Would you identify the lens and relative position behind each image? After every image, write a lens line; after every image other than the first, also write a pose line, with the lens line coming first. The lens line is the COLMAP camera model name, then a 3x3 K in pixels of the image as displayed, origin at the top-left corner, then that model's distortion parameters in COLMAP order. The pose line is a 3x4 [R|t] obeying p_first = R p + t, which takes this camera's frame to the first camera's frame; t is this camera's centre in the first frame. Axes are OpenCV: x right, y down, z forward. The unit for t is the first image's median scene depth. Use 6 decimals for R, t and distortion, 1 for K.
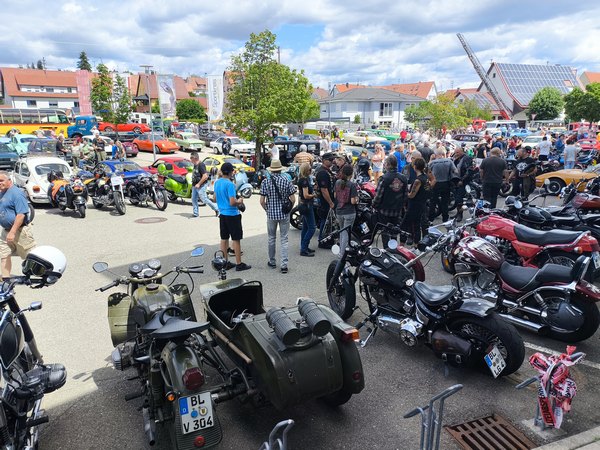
lens RADIAL K [[432.8, 0, 300.0], [0, 432.8, 225.0], [0, 0, 1]] dist [0.039772, -0.073049]
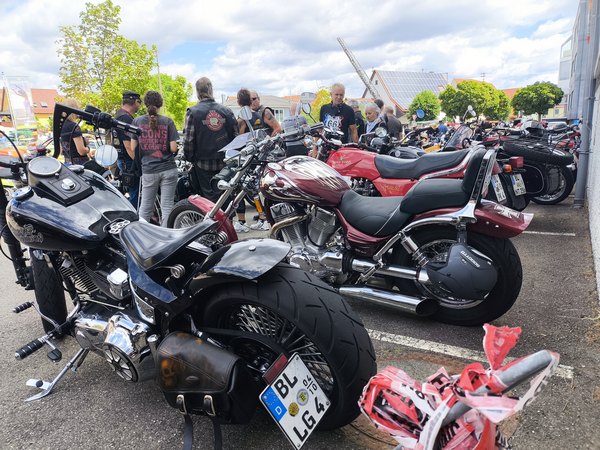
lens RADIAL K [[432.8, 0, 300.0], [0, 432.8, 225.0], [0, 0, 1]] dist [0.039772, -0.073049]
pose [[0.974085, -0.077179, 0.212605, 0.308202], [0.083867, 0.996220, -0.022610, 0.142190], [-0.210057, 0.039855, 0.976877, 0.514041]]
